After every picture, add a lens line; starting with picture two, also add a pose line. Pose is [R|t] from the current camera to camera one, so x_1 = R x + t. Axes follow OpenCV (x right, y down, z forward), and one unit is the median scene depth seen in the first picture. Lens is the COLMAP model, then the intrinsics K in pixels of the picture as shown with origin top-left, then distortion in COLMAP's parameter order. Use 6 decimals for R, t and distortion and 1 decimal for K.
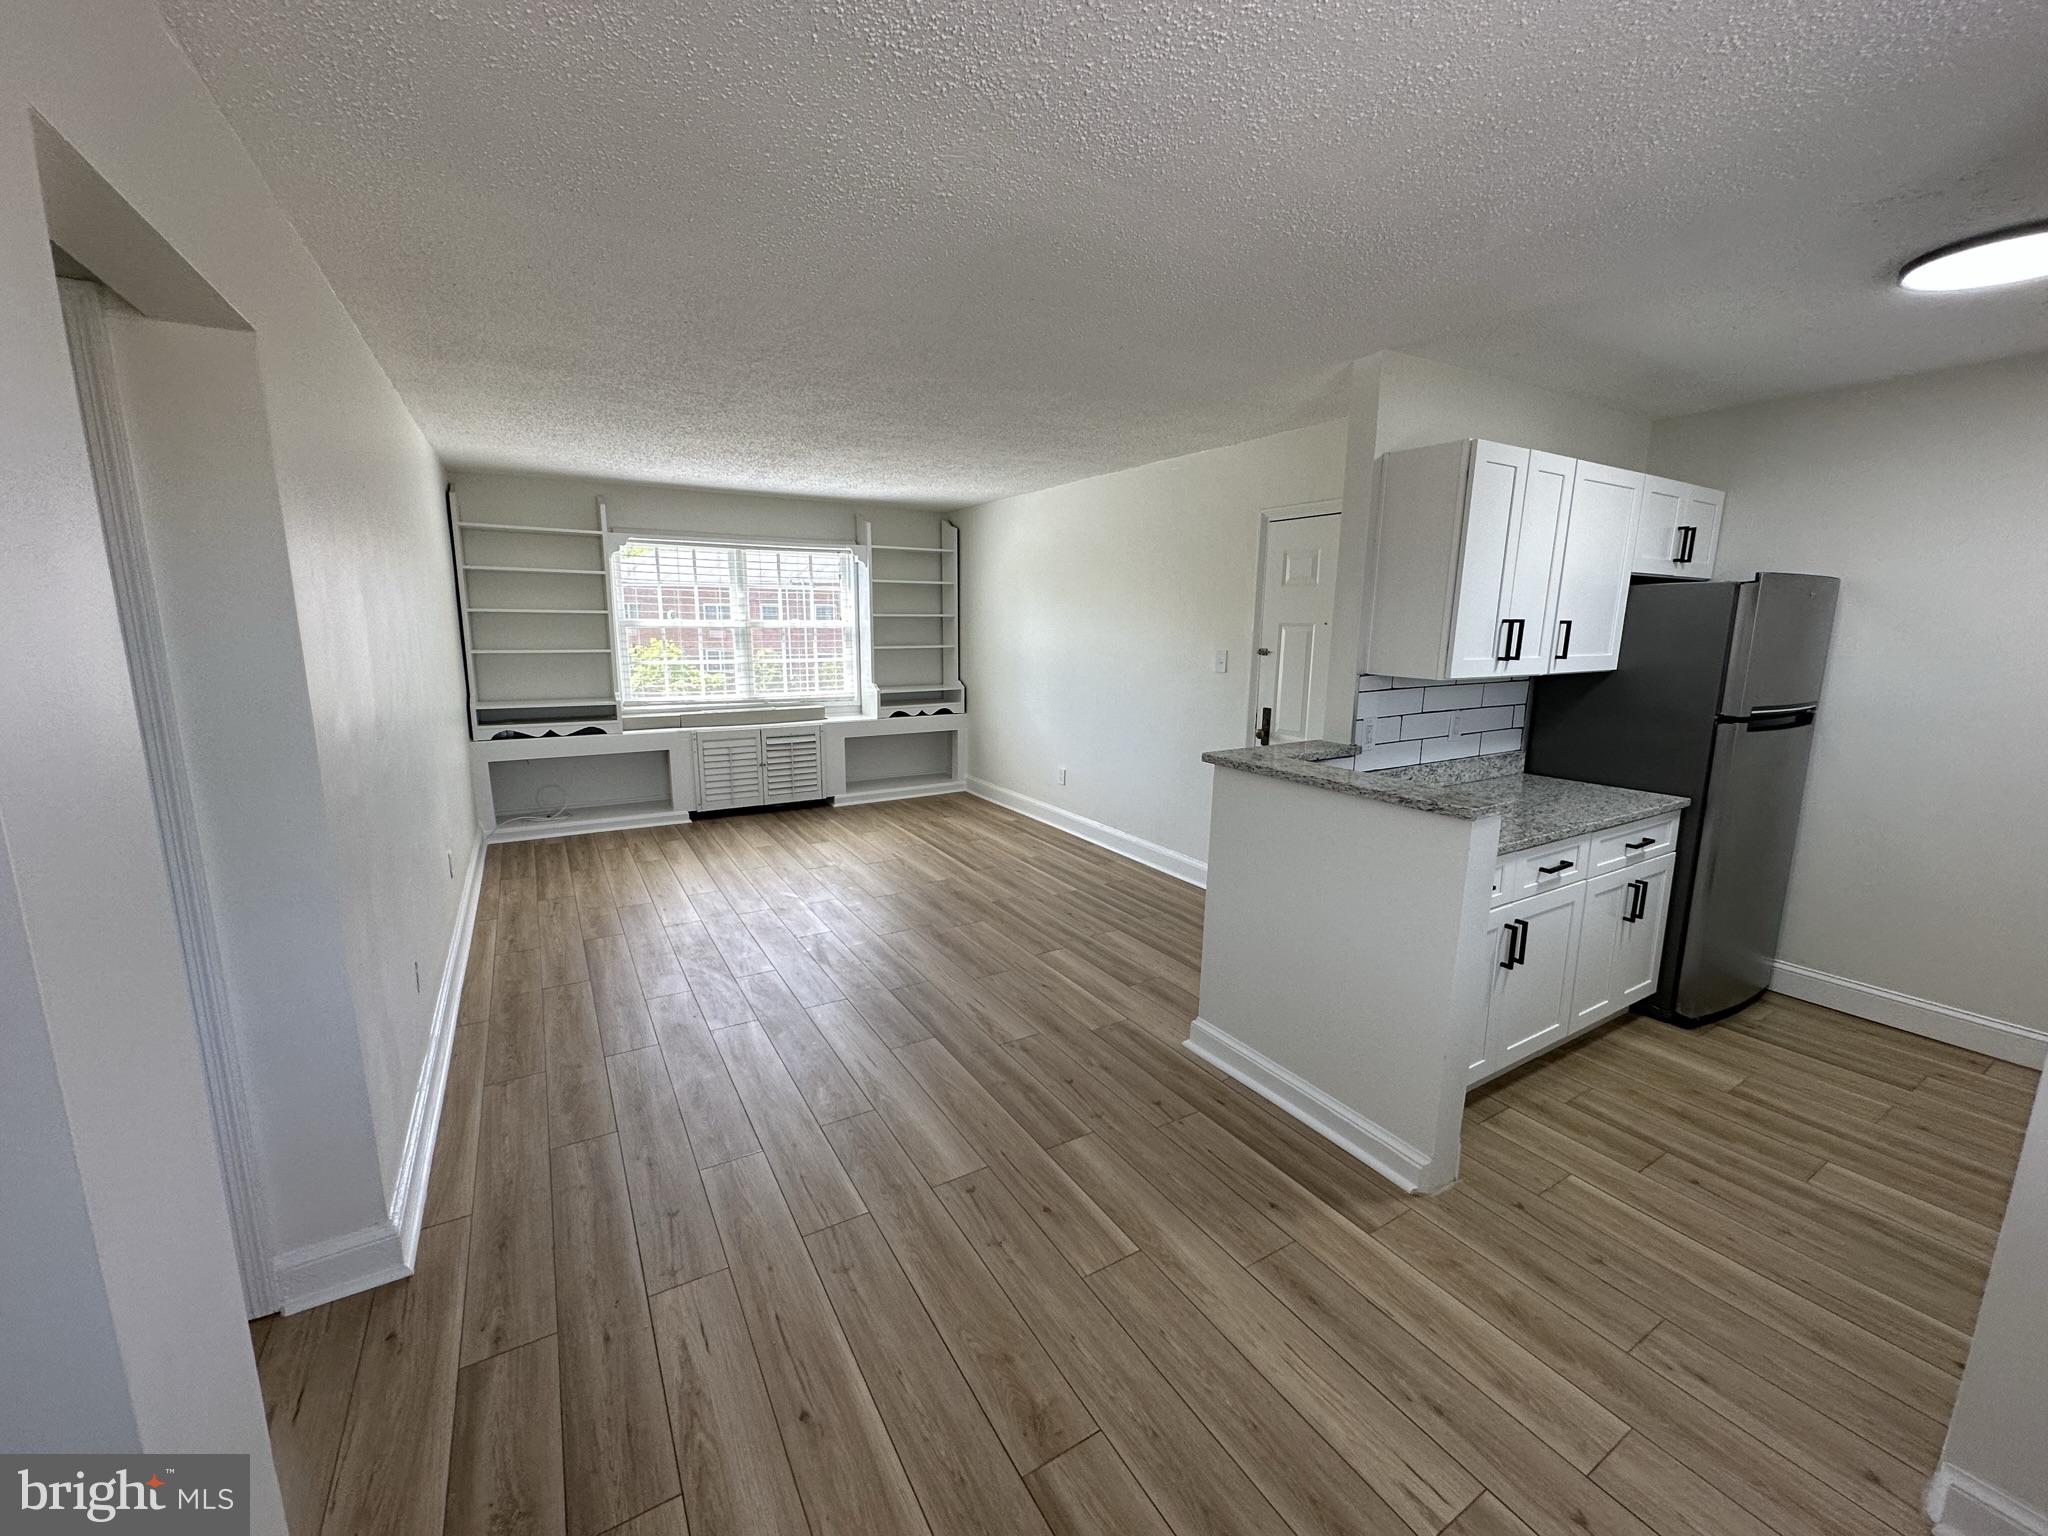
lens RADIAL K [[817.5, 0, 1024.7], [0, 817.5, 764.4], [0, 0, 1]] dist [0.001147, 0.000336]
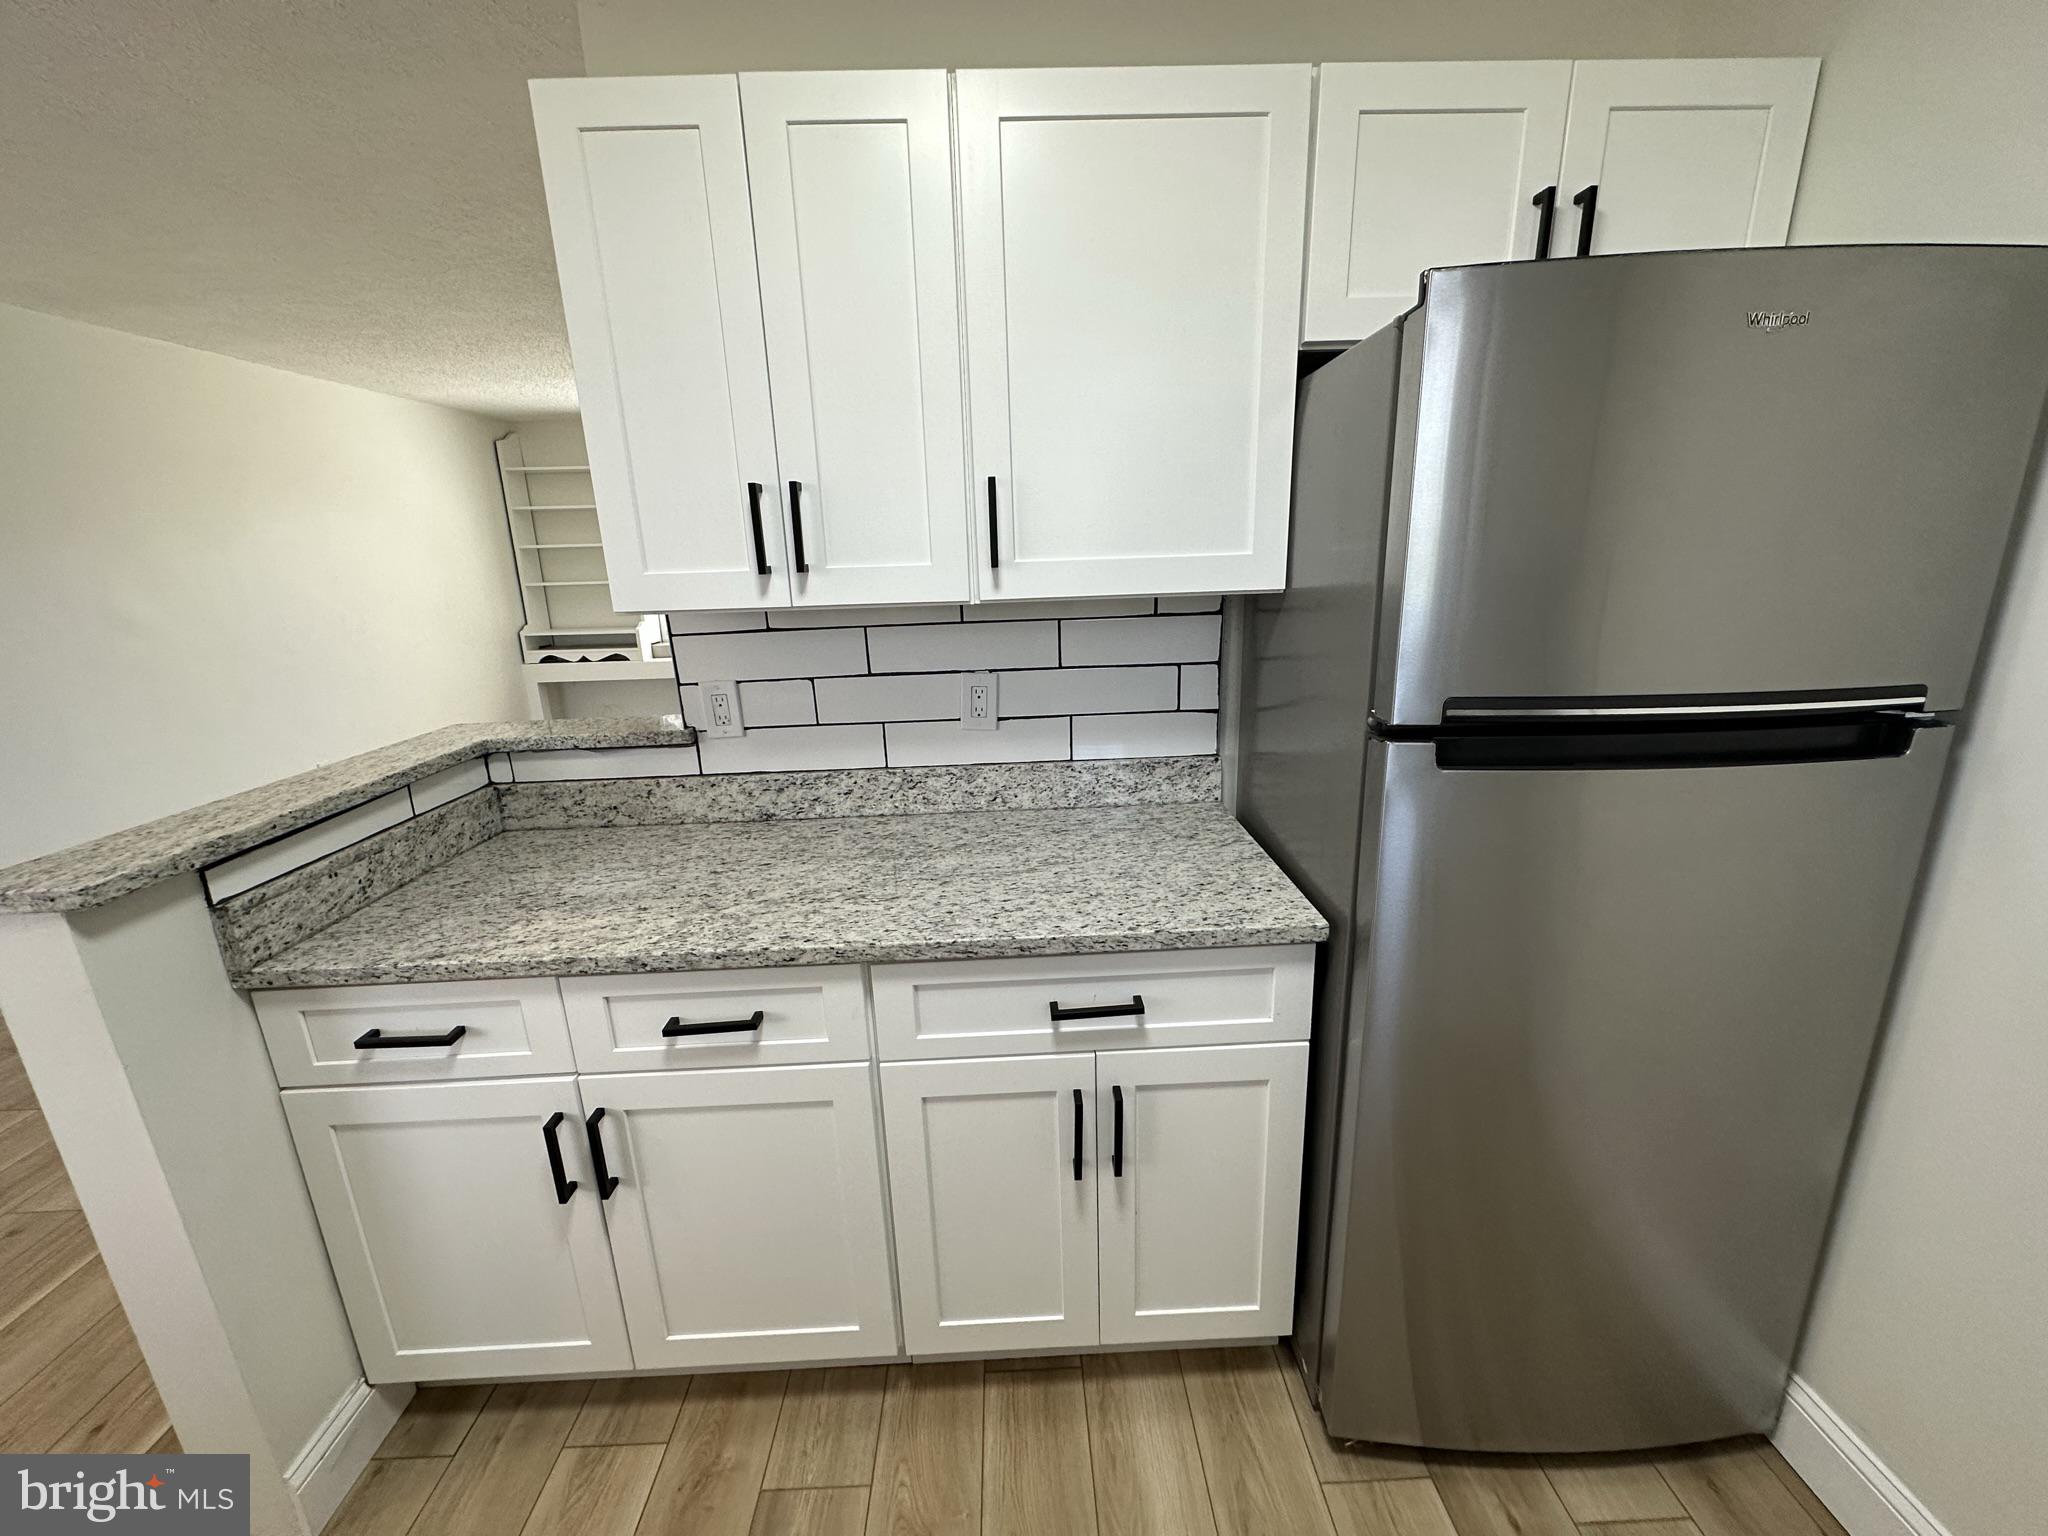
lens RADIAL K [[817.5, 0, 1003.1], [0, 817.5, 763.4], [0, 0, 1]] dist [0.001147, 0.000336]
pose [[0.872716, 0.090285, -0.479808, 0.461700], [-0.048606, 0.993937, 0.098620, -0.034882], [0.485803, -0.062746, 0.871813, 0.315966]]
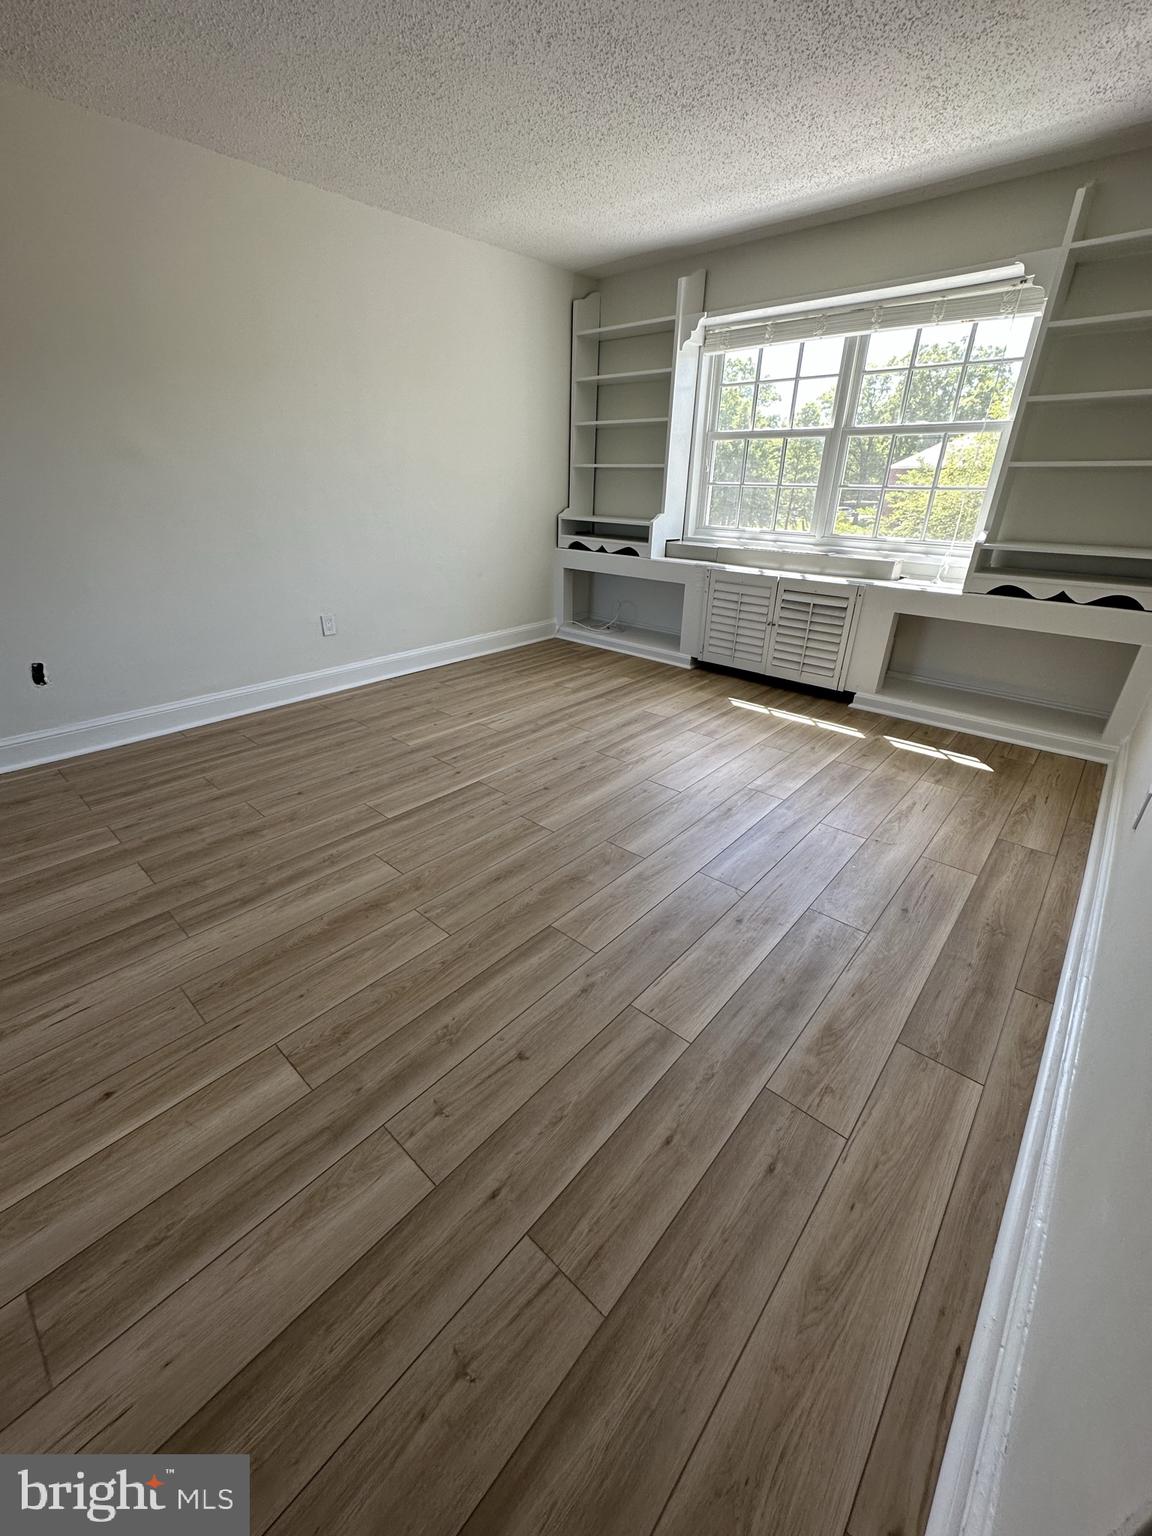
lens RADIAL K [[613.1, 0, 572.9], [0, 613.1, 763.1], [0, 0, 1]] dist [0.001147, 0.000336]
pose [[0.296099, 0.398509, -0.868053, 0.223629], [-0.181297, 0.915734, 0.358557, -0.063404], [0.937794, 0.051207, 0.343396, 0.720940]]
